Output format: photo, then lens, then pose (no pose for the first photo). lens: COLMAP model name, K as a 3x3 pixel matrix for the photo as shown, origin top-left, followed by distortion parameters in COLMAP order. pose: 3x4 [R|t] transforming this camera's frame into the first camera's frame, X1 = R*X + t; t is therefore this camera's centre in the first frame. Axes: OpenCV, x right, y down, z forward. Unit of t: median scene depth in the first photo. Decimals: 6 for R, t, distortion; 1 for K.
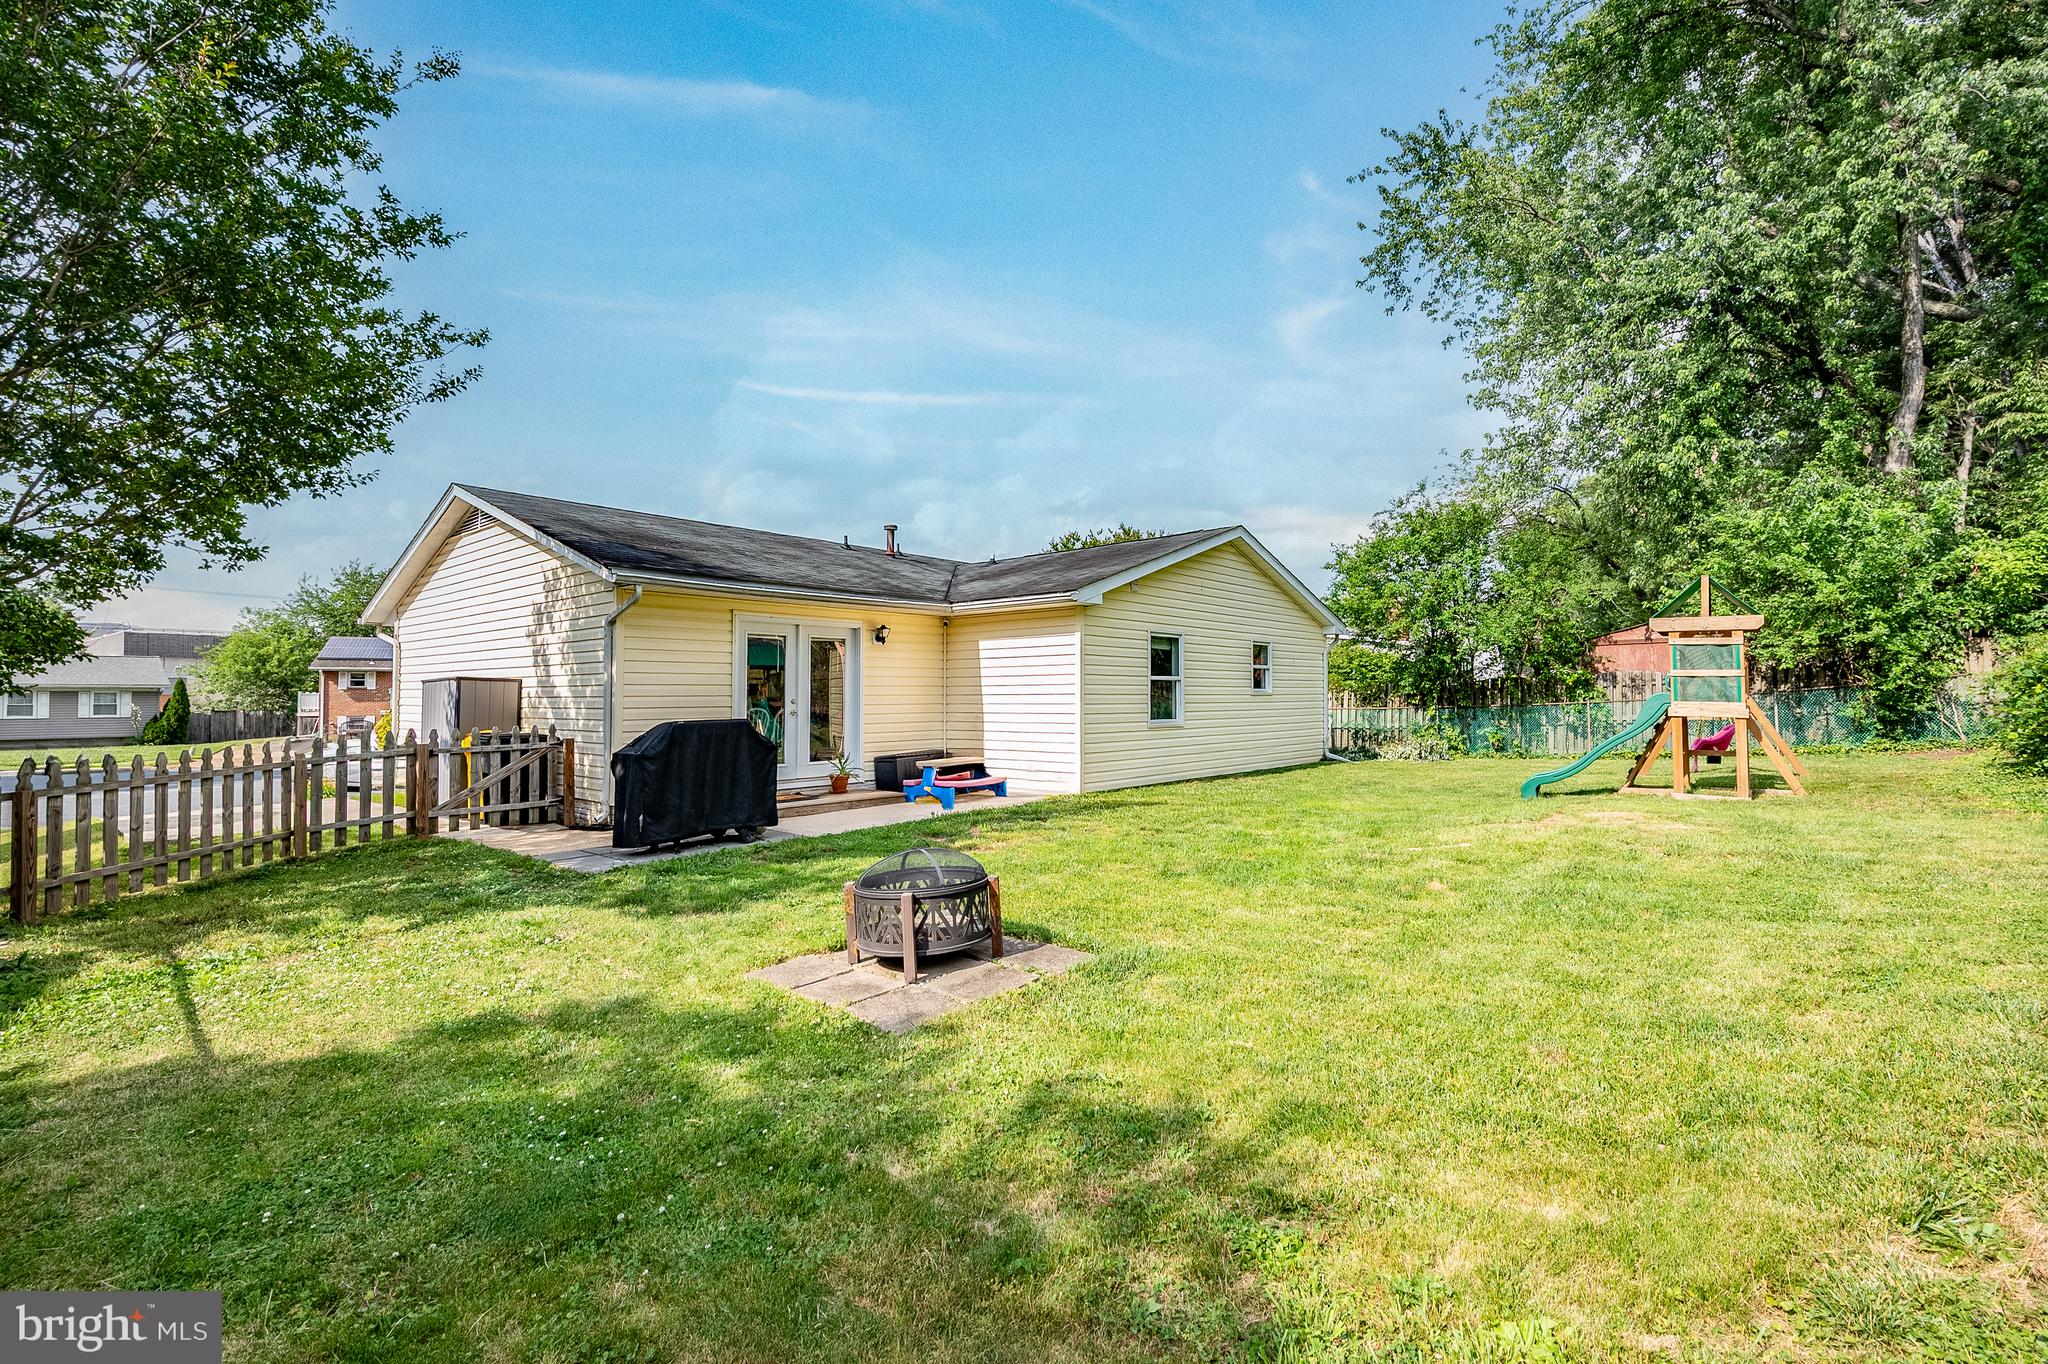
lens RADIAL K [[884.9, 0, 1024.5], [0, 884.9, 682.4], [0, 0, 1]] dist [-0.003253, -0.000237]
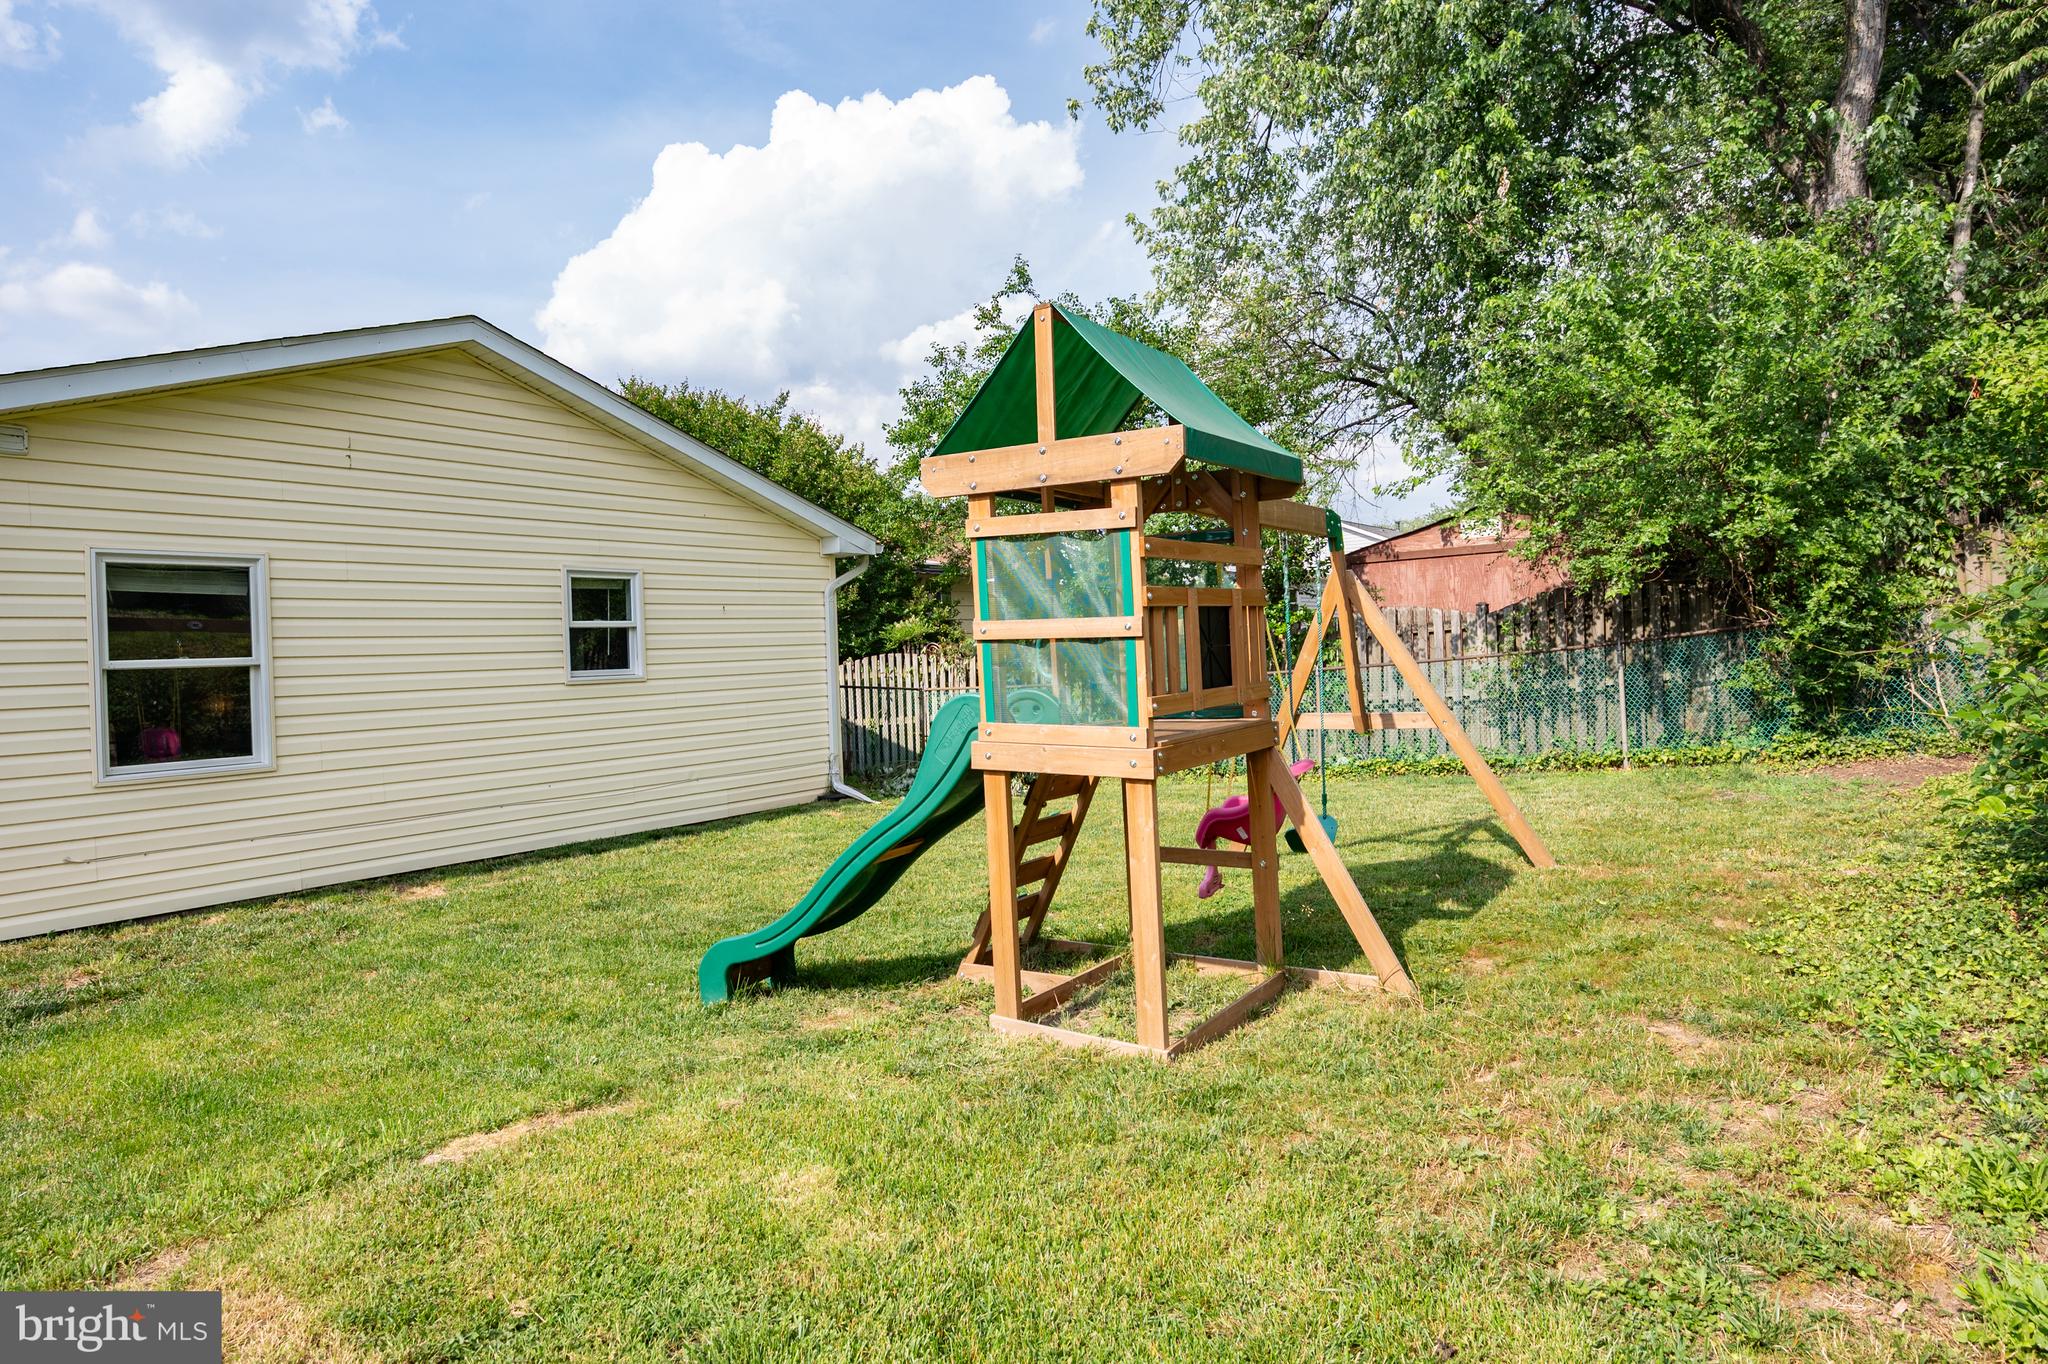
lens RADIAL K [[1126.7, 0, 1023.2], [0, 1126.7, 673.9], [0, 0, 1]] dist [0.006166, 0.000417]
pose [[0.995730, -0.034156, 0.085757, 0.494701], [0.031268, 0.998905, 0.034803, -0.005695], [-0.086852, -0.031973, 0.995708, 0.414452]]
